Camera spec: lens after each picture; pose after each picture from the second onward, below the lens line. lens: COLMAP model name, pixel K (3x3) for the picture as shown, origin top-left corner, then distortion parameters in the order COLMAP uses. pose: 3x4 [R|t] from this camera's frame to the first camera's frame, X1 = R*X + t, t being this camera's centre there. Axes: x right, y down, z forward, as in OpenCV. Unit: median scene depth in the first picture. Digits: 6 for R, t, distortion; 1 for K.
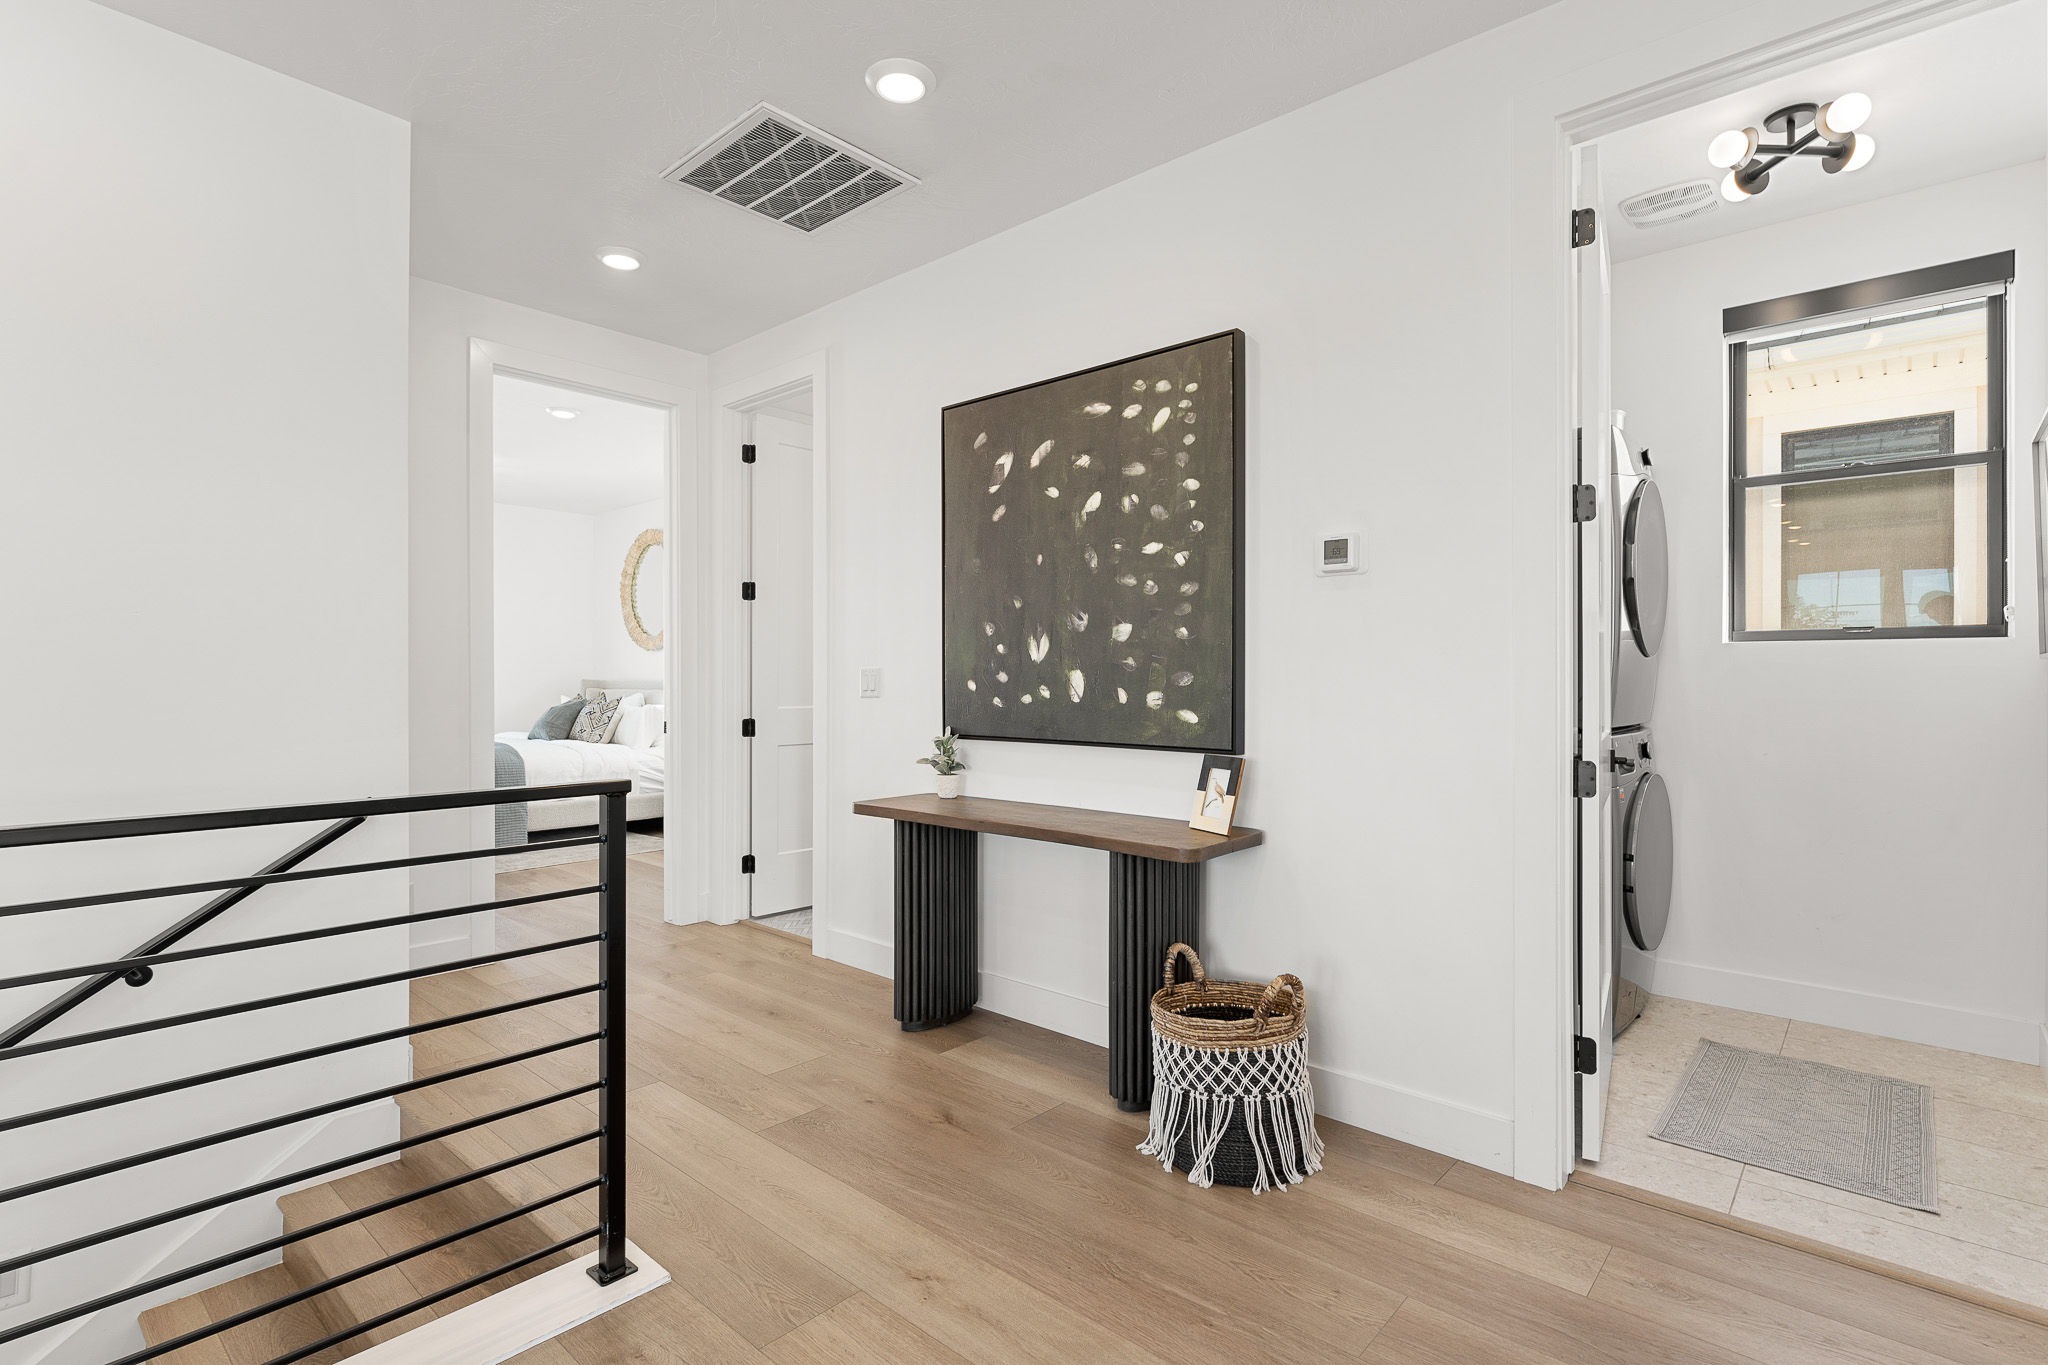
lens RADIAL K [[995.0, 0, 1025.1], [0, 995.0, 681.4], [0, 0, 1]] dist [-0.000937, -0.000220]
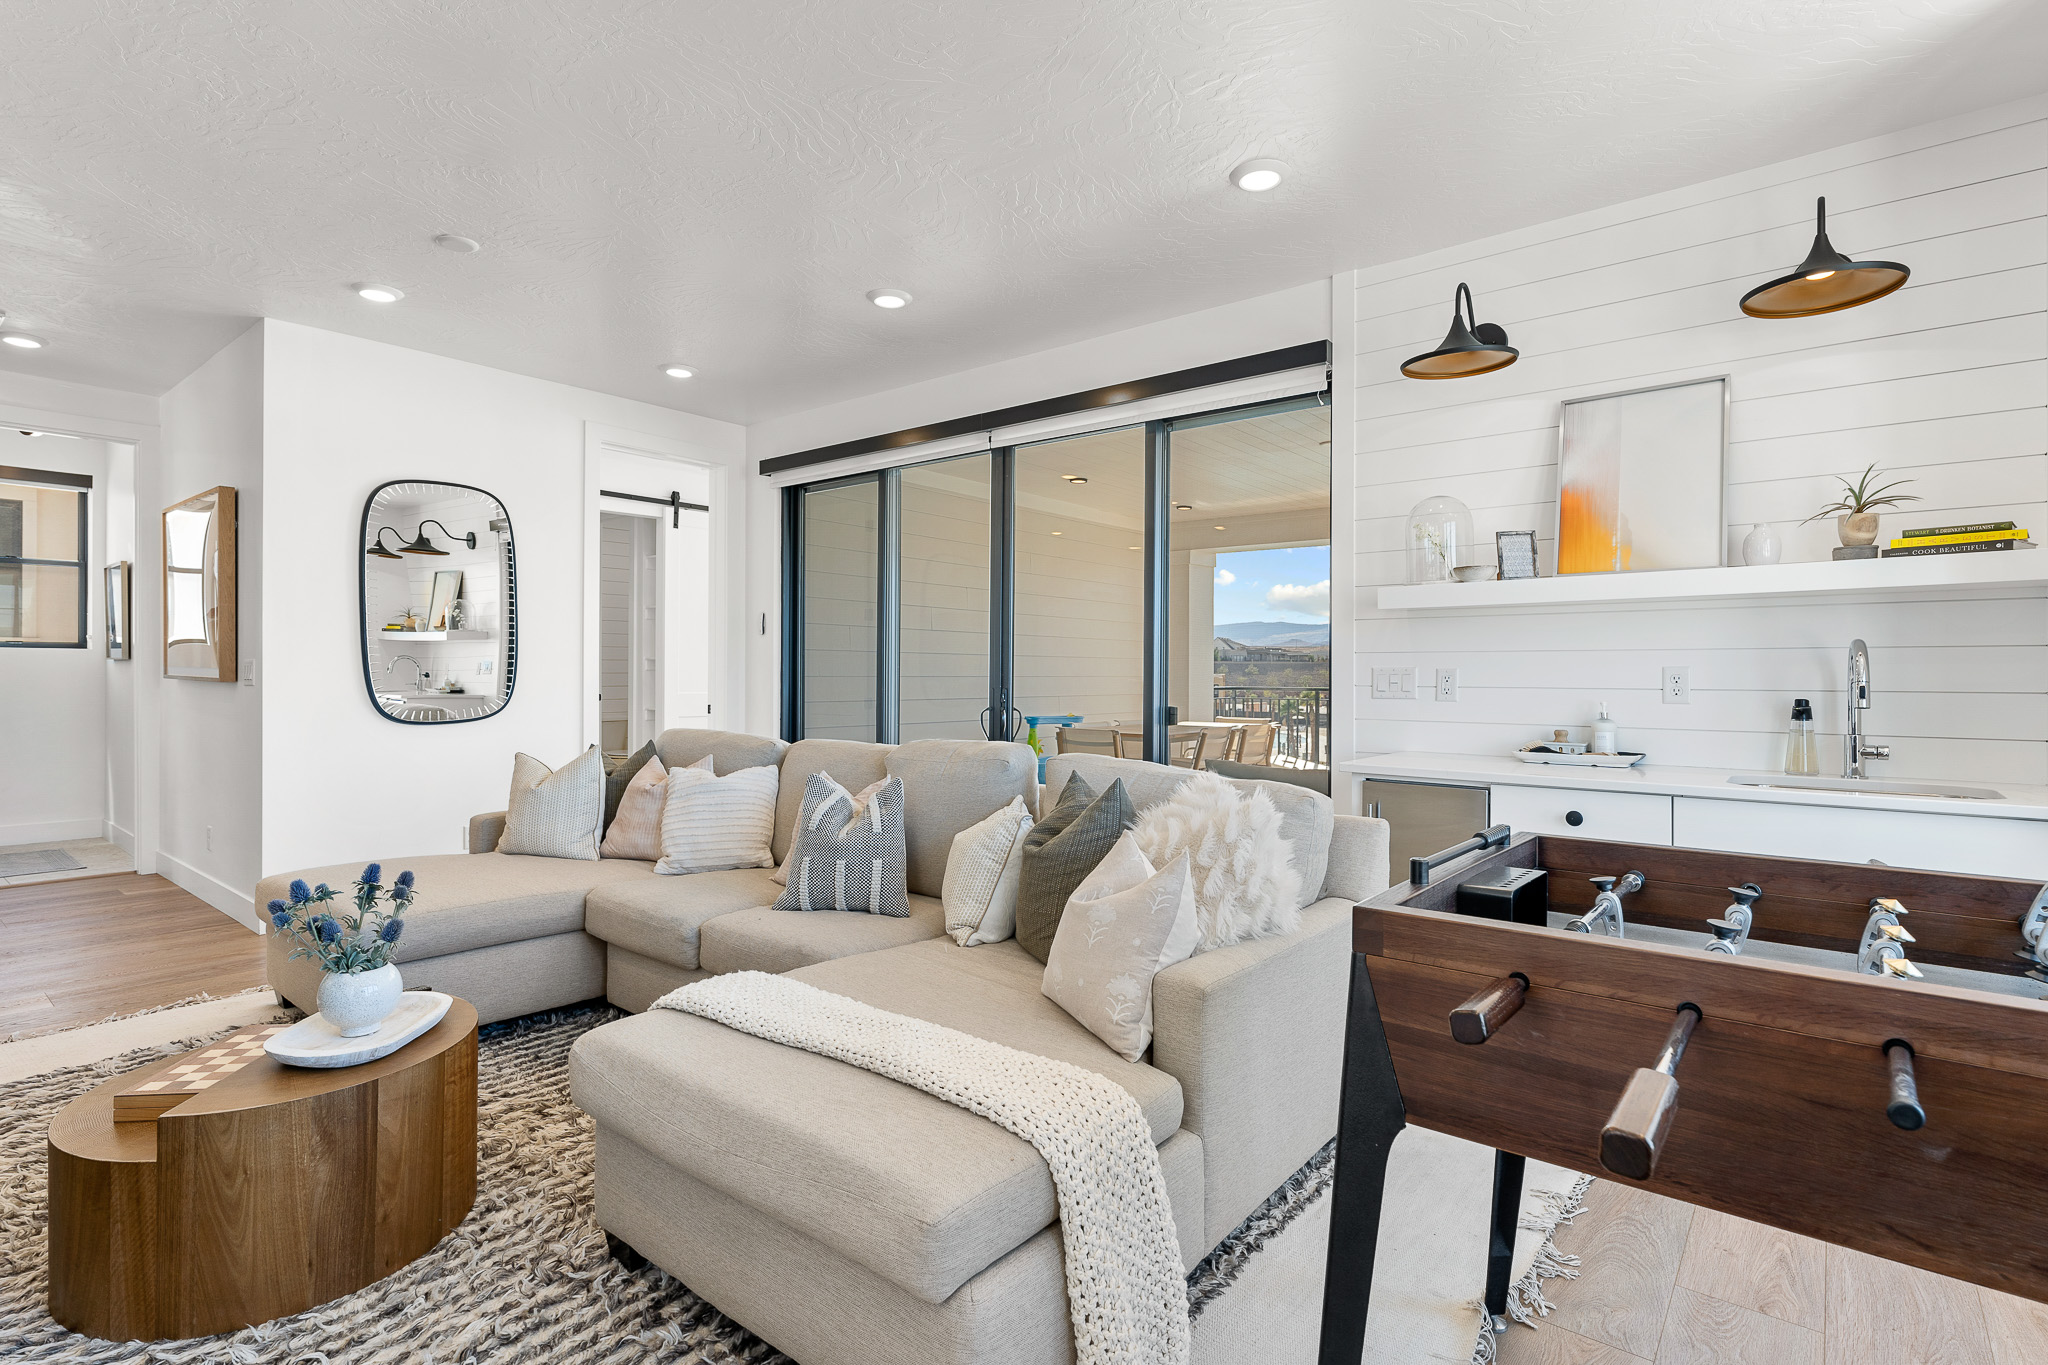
lens RADIAL K [[995.0, 0, 1025.7], [0, 995.0, 679.5], [0, 0, 1]] dist [-0.000937, -0.000220]
pose [[-0.050489, -0.006383, 0.998704, -1.300777], [-0.002484, 0.999977, 0.006266, 0.003321], [-0.998722, -0.002164, -0.050503, -0.950968]]
